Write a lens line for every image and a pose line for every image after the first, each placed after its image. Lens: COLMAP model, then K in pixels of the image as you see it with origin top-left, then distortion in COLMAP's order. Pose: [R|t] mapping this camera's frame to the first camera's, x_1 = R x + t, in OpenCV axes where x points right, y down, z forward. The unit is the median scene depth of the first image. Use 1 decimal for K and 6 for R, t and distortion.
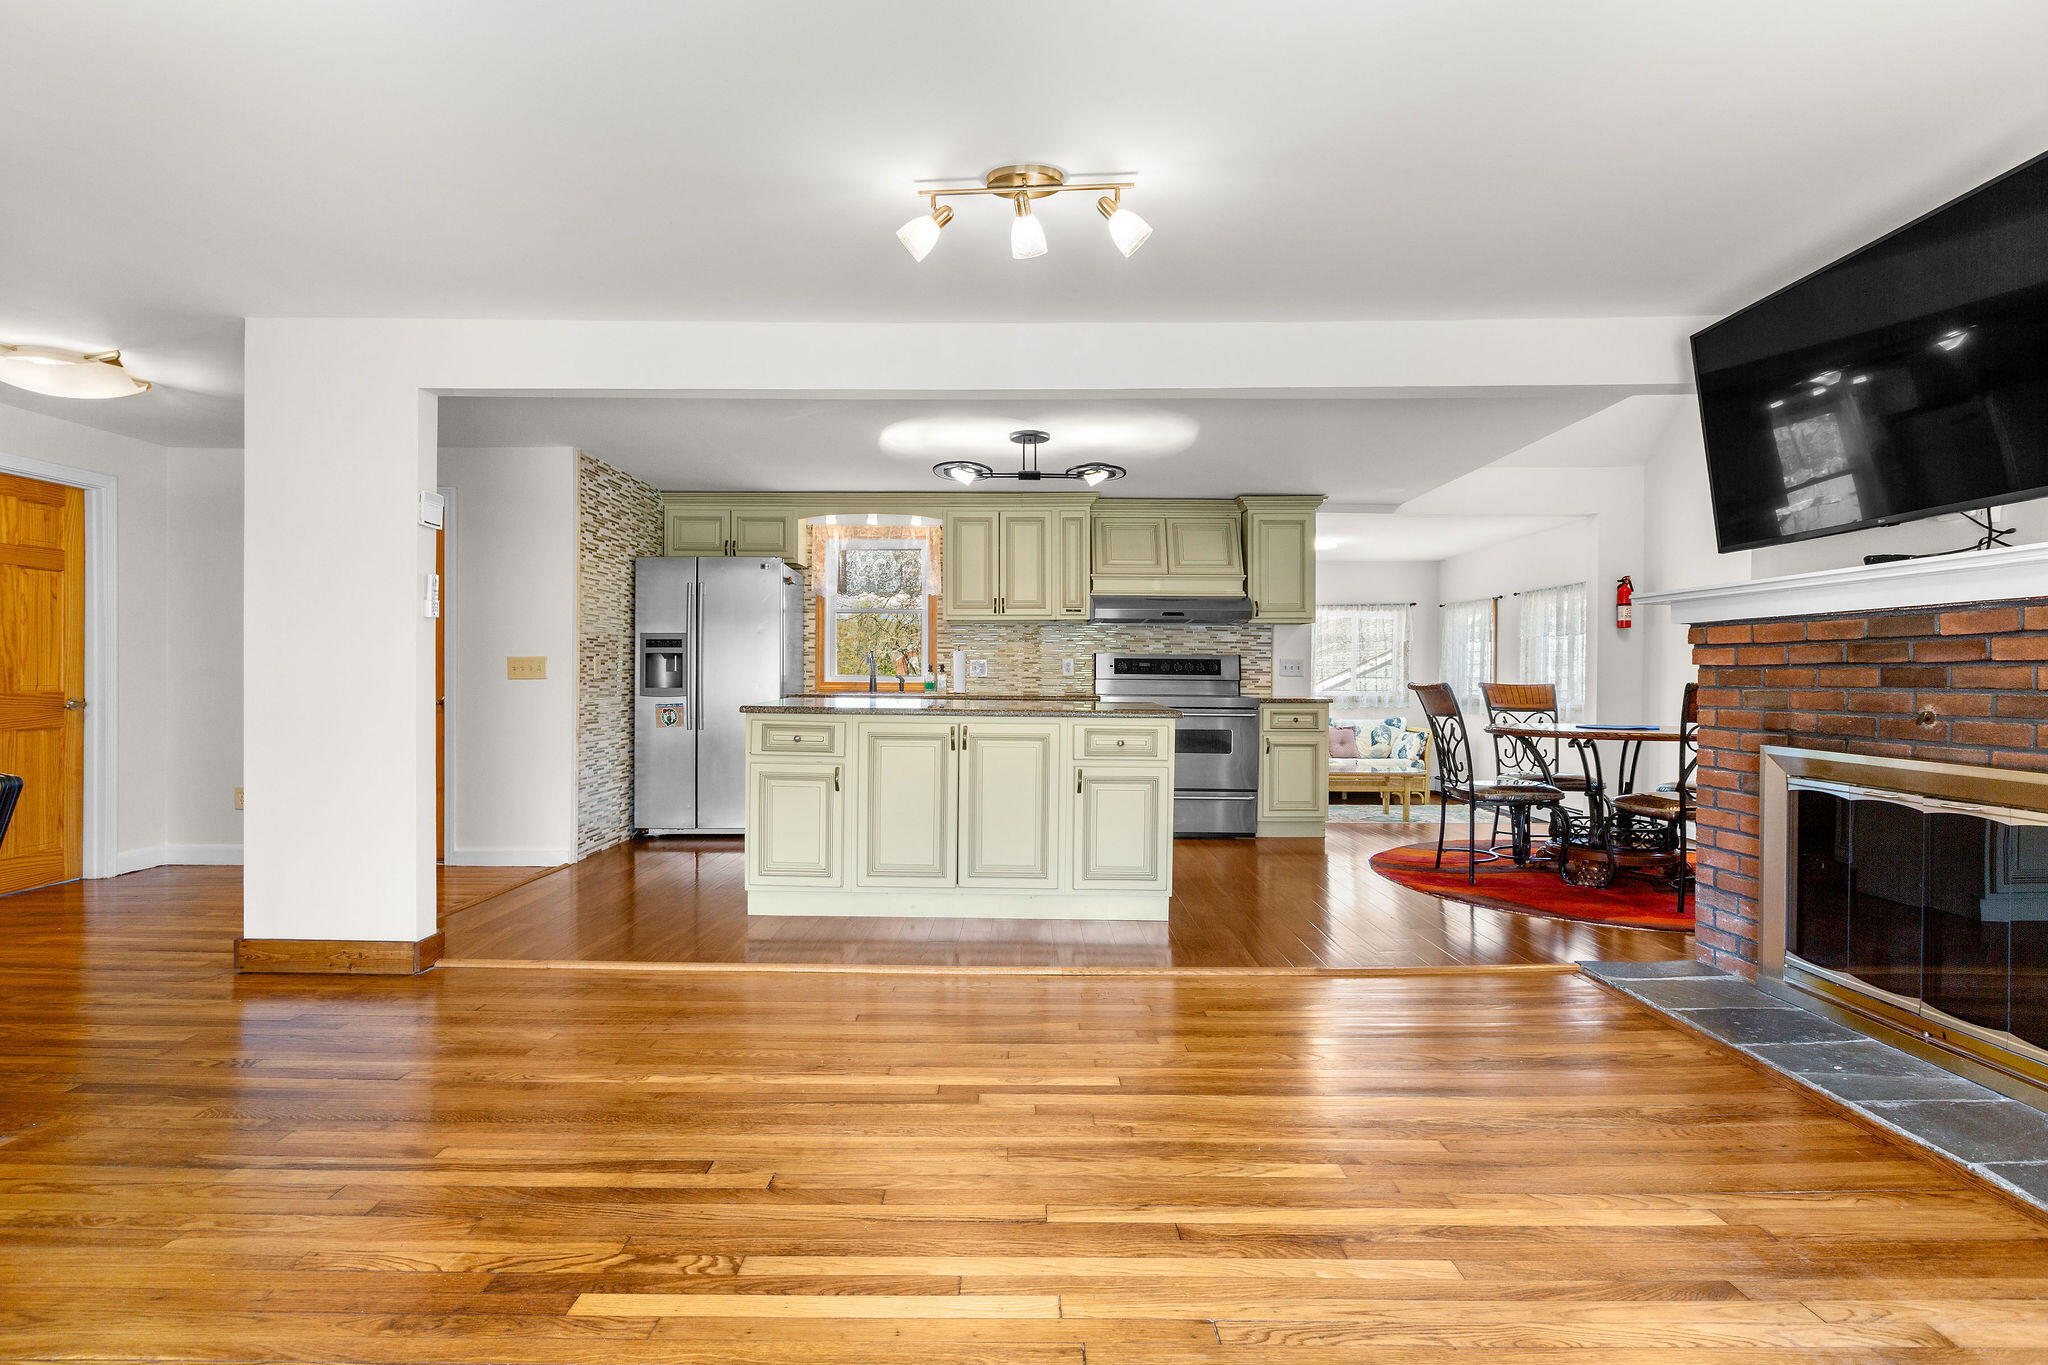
lens RADIAL K [[965.7, 0, 1023.5], [0, 965.7, 694.8], [0, 0, 1]] dist [-0.003353, -0.000305]
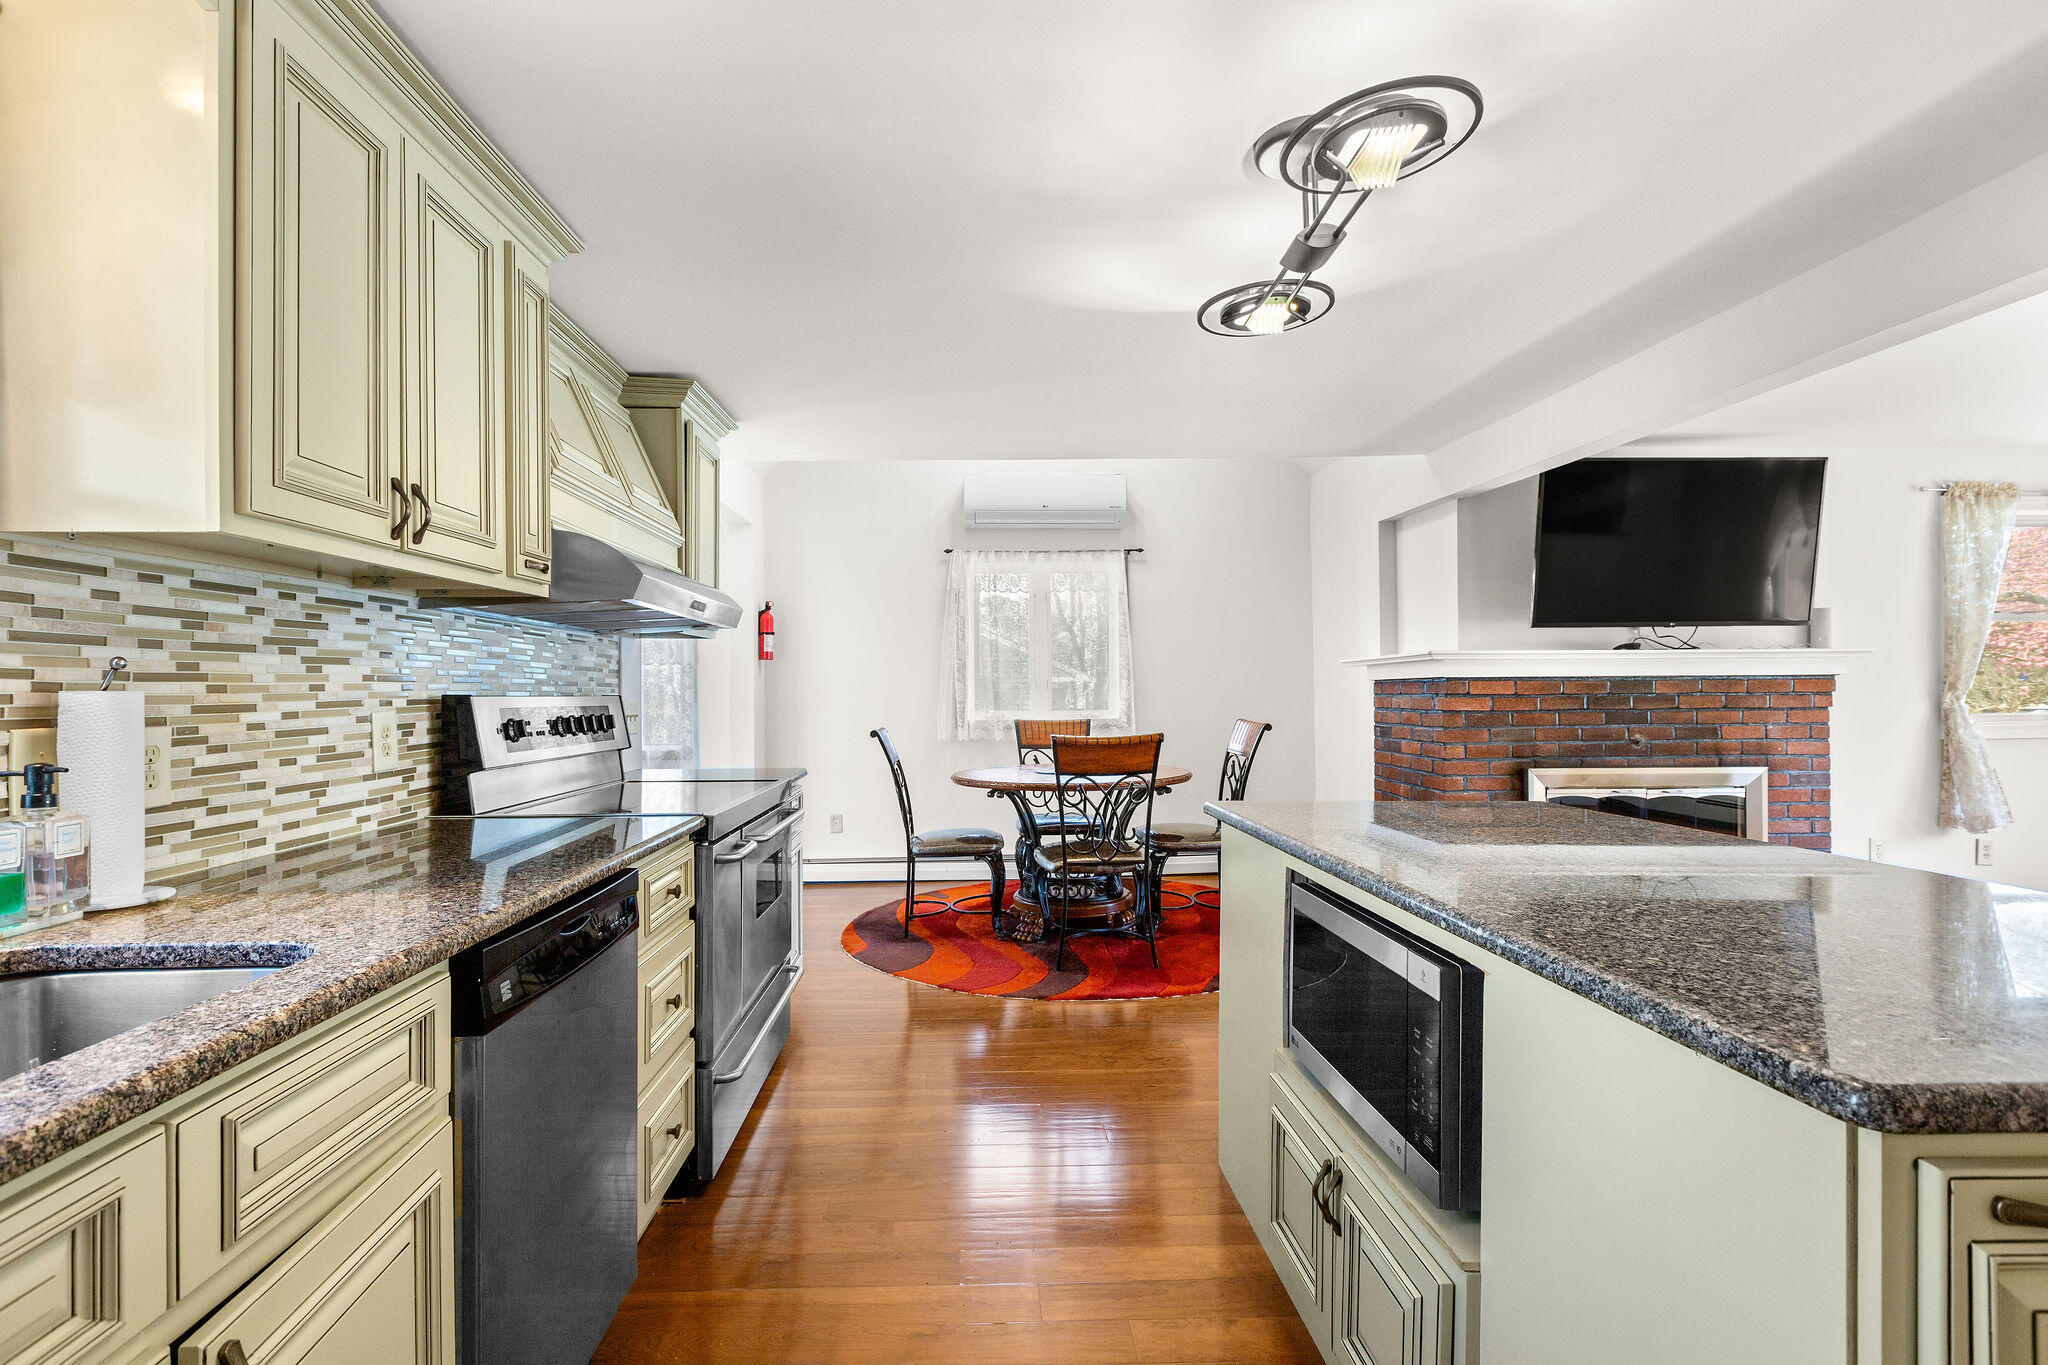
lens RADIAL K [[965.7, 0, 997.6], [0, 965.7, 683.8], [0, 0, 1]] dist [-0.003353, -0.000305]
pose [[-0.030806, 0.001603, 0.999524, -0.302577], [0.029463, 0.999566, -0.000695, -0.046539], [-0.999091, 0.029427, -0.030840, 0.930020]]
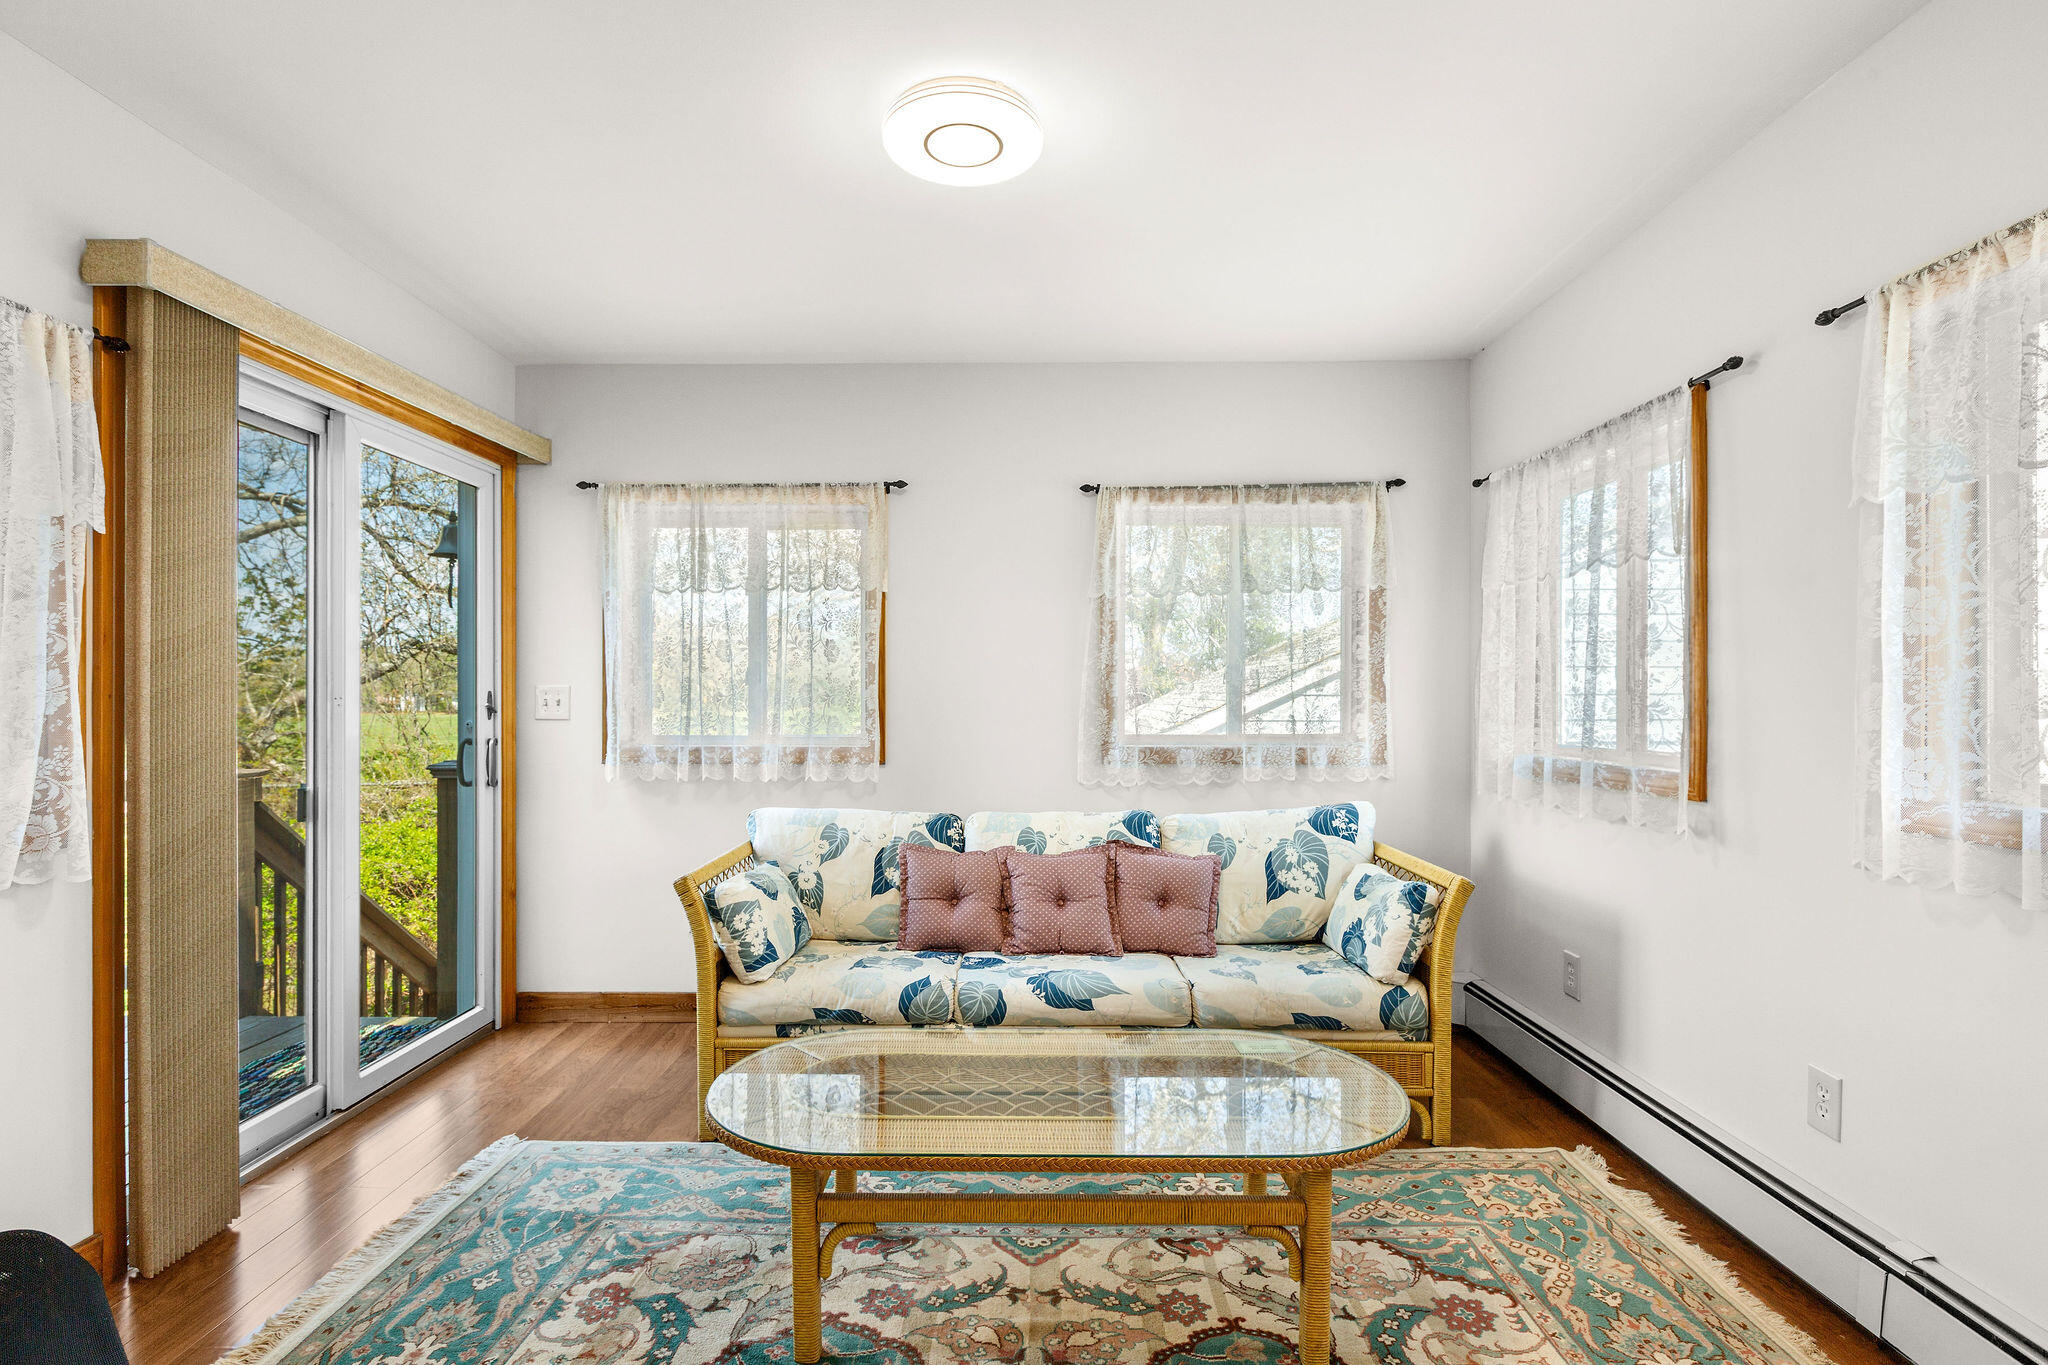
lens RADIAL K [[965.7, 0, 1007.7], [0, 965.7, 697.0], [0, 0, 1]] dist [-0.003353, -0.000305]
pose [[0.999630, -0.006813, -0.026316, 0.456976], [0.006287, 0.999780, -0.020010, -0.017635], [0.026447, 0.019837, 0.999453, 1.090772]]
